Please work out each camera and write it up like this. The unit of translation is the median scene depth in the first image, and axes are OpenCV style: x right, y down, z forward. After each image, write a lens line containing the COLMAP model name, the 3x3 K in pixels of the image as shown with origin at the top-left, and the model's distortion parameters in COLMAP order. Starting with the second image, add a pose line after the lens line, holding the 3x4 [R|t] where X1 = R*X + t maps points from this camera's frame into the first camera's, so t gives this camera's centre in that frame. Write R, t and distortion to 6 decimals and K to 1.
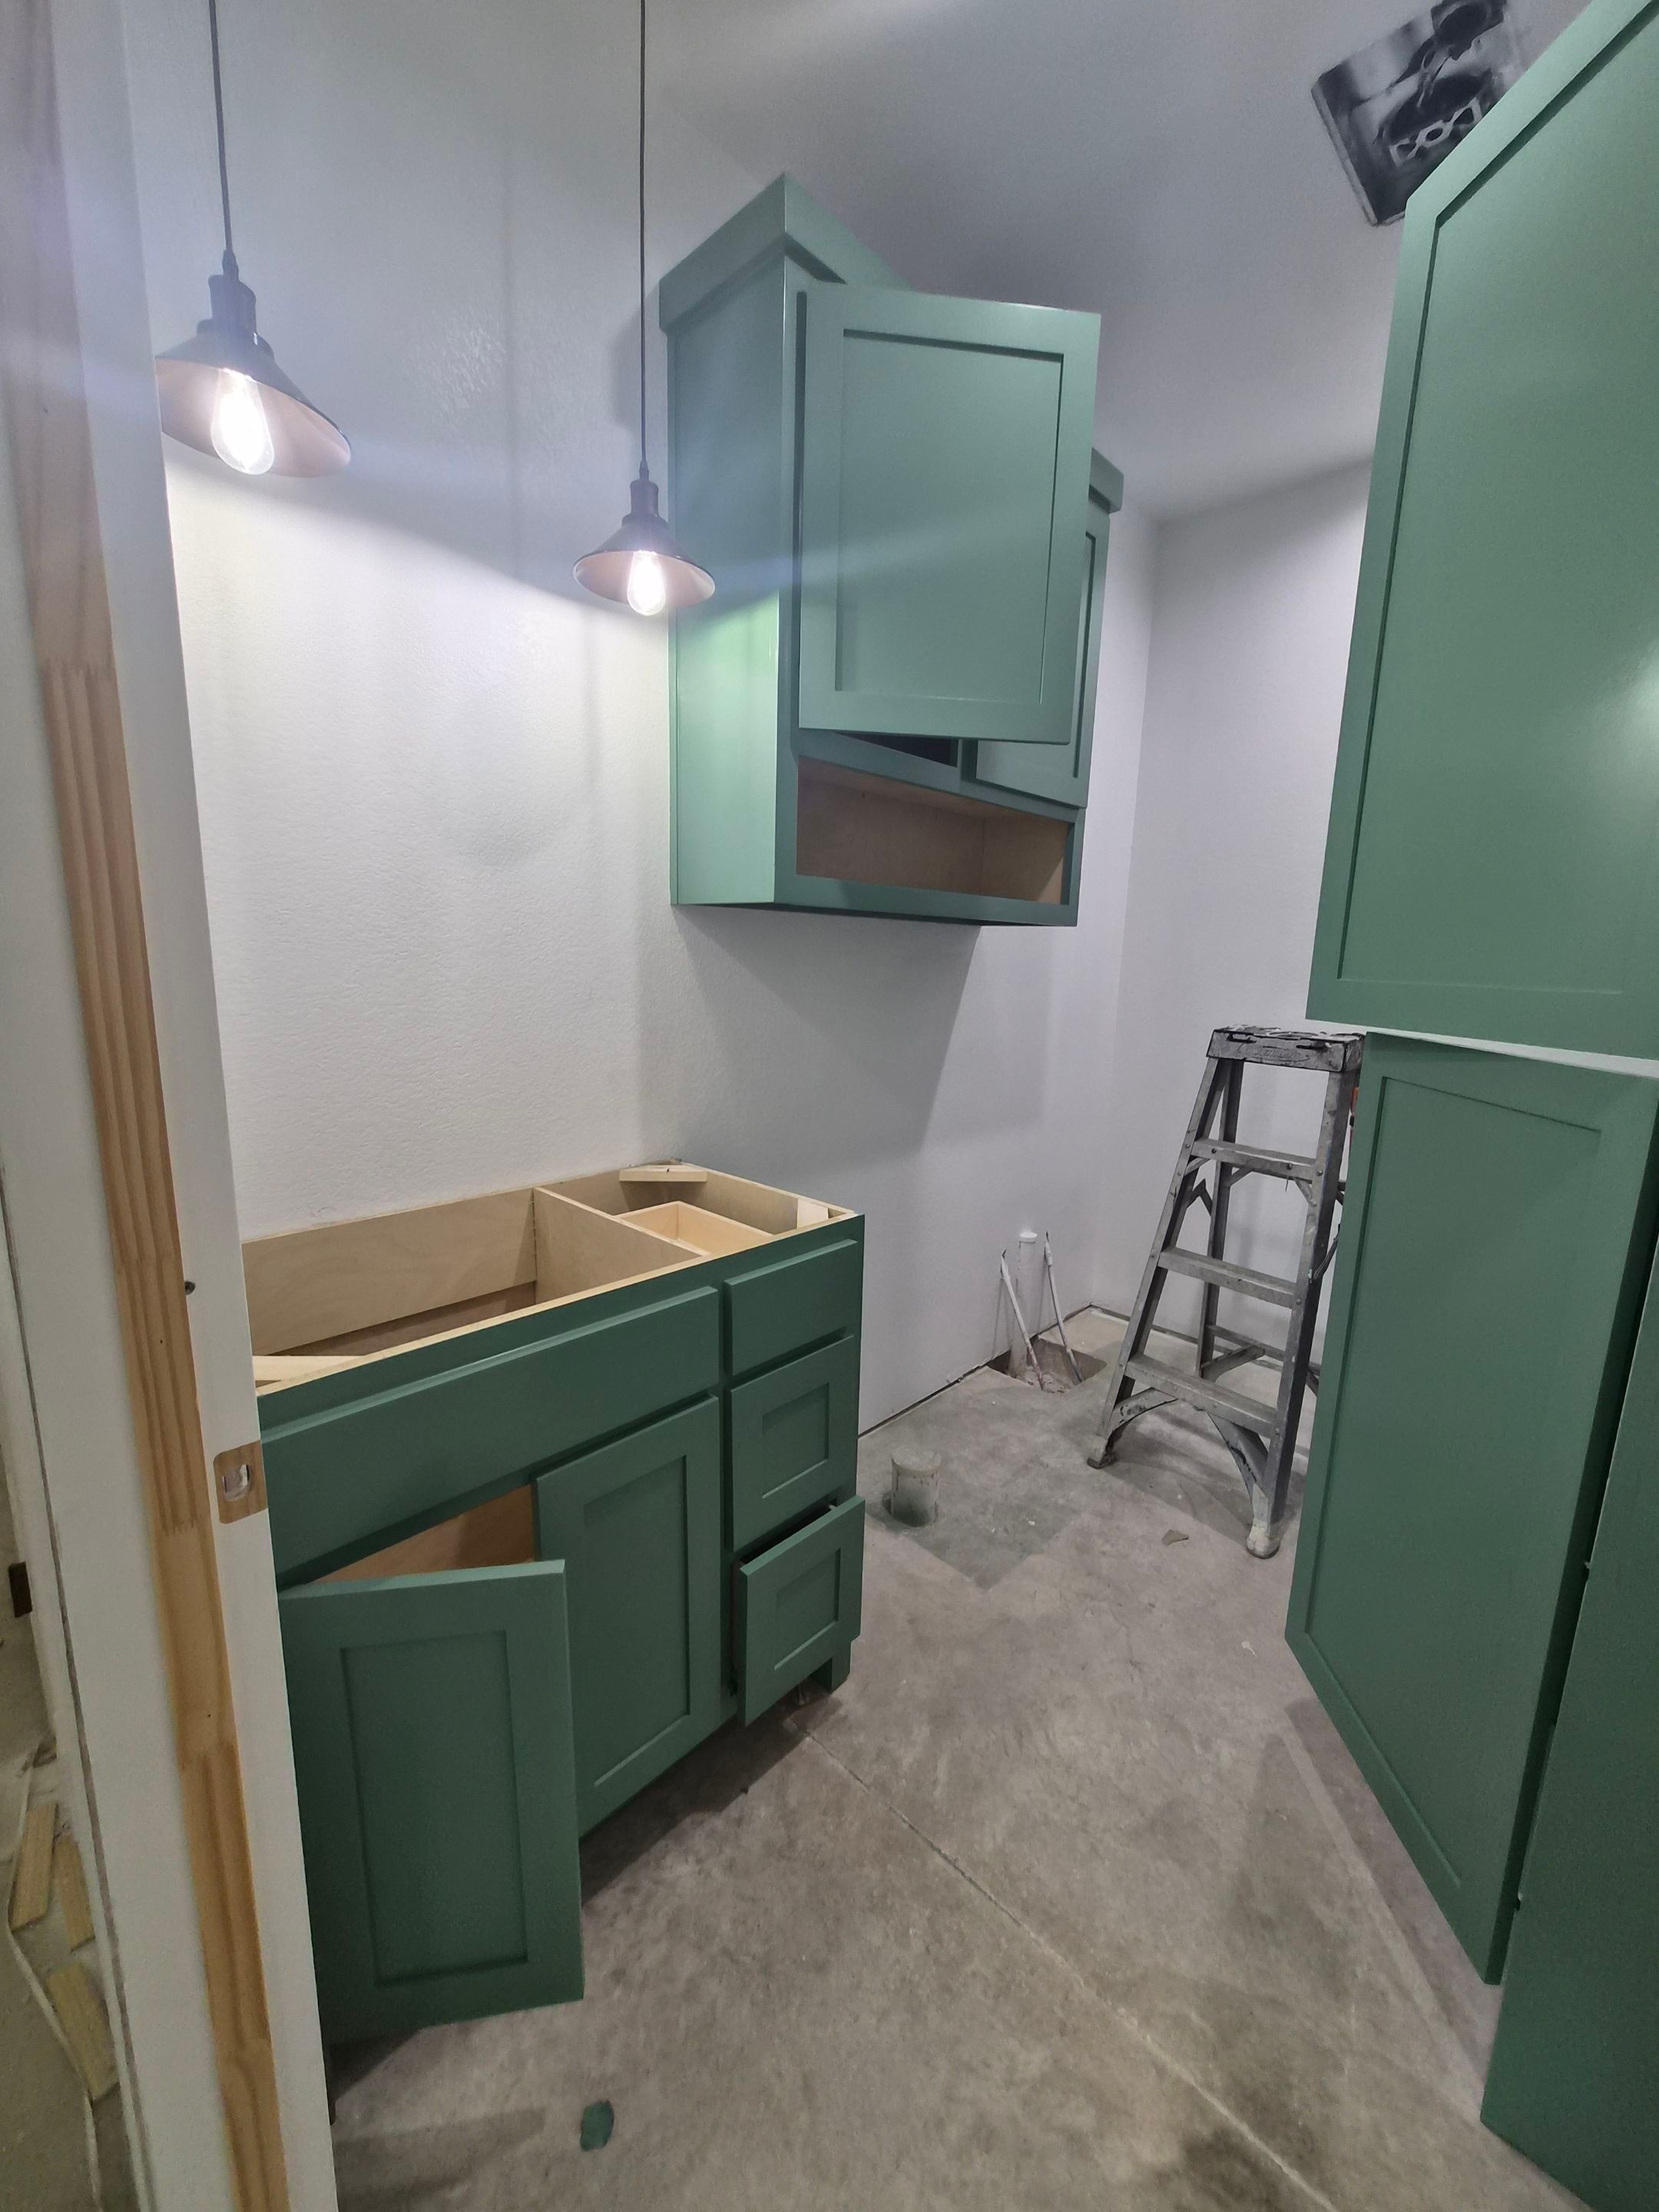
lens RADIAL K [[865.7, 0, 840.8], [0, 865.7, 1111.4], [0, 0, 1]] dist [-0.007018, 0.001409]
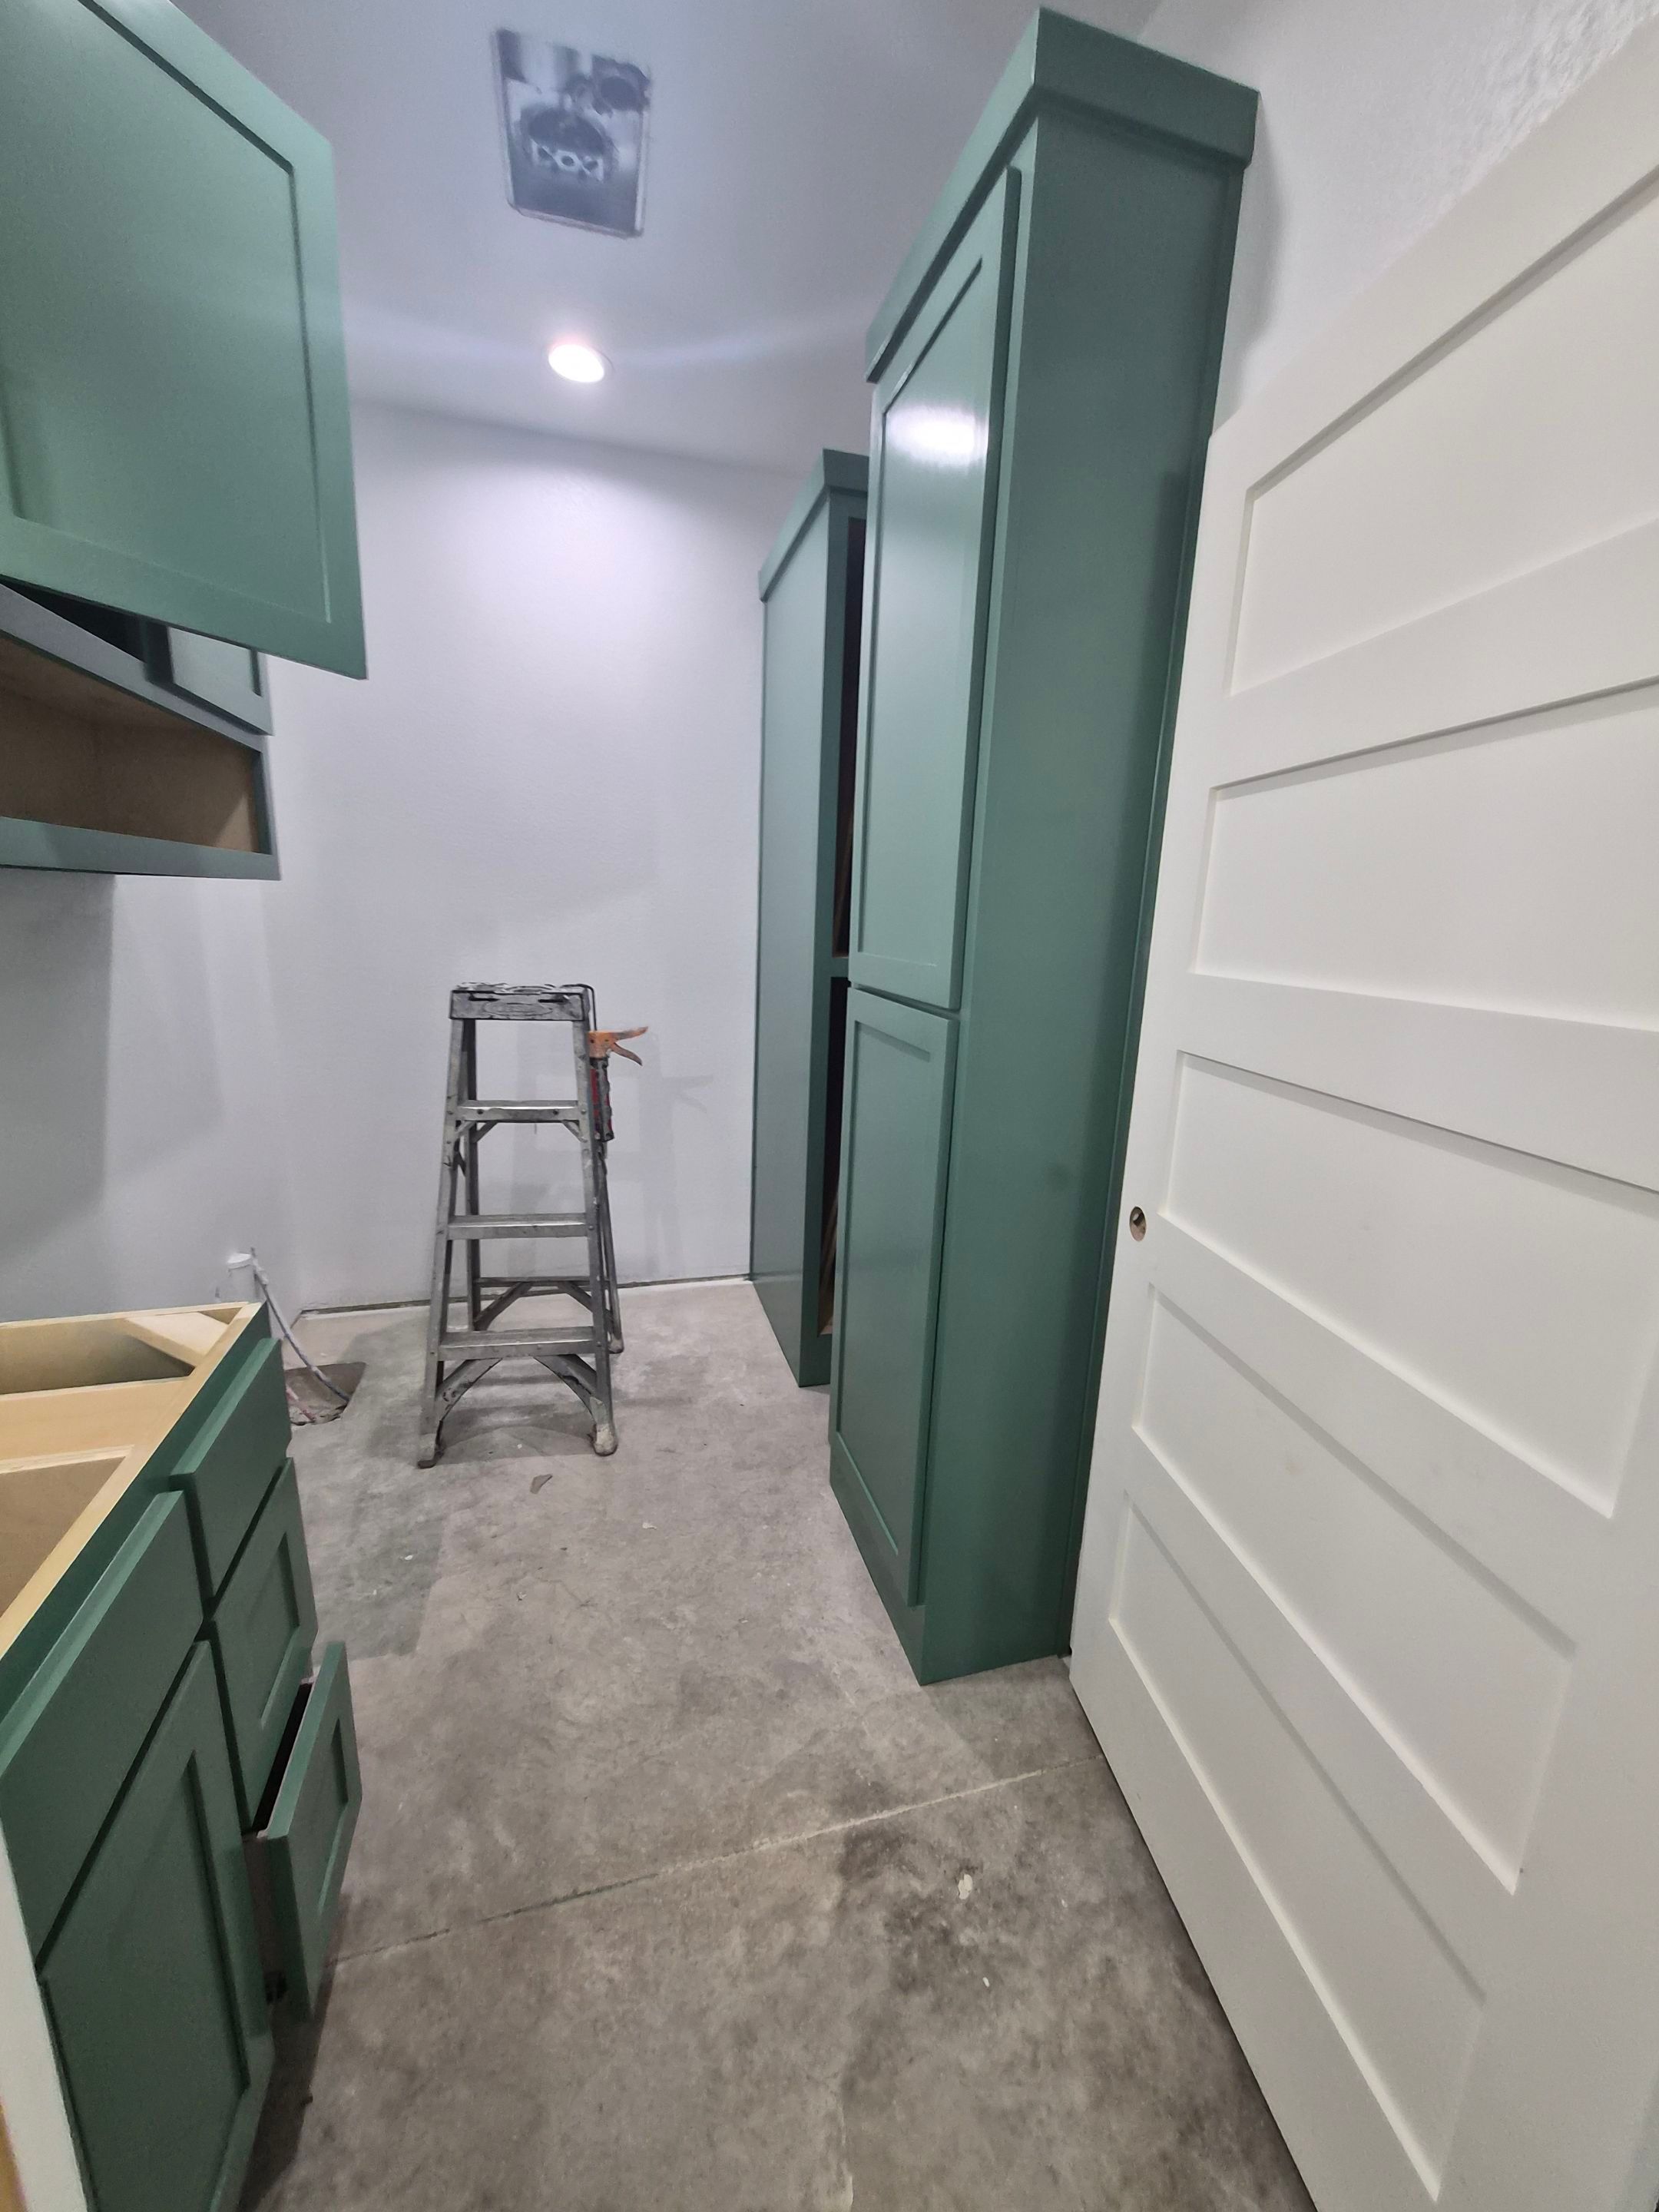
lens RADIAL K [[865.7, 0, 839.1], [0, 865.7, 1110.0], [0, 0, 1]] dist [-0.007018, 0.001409]
pose [[0.498304, -0.204731, 0.842483, -0.241926], [0.136423, 0.978130, 0.157004, -0.067025], [-0.856202, 0.036698, 0.515336, 0.149416]]
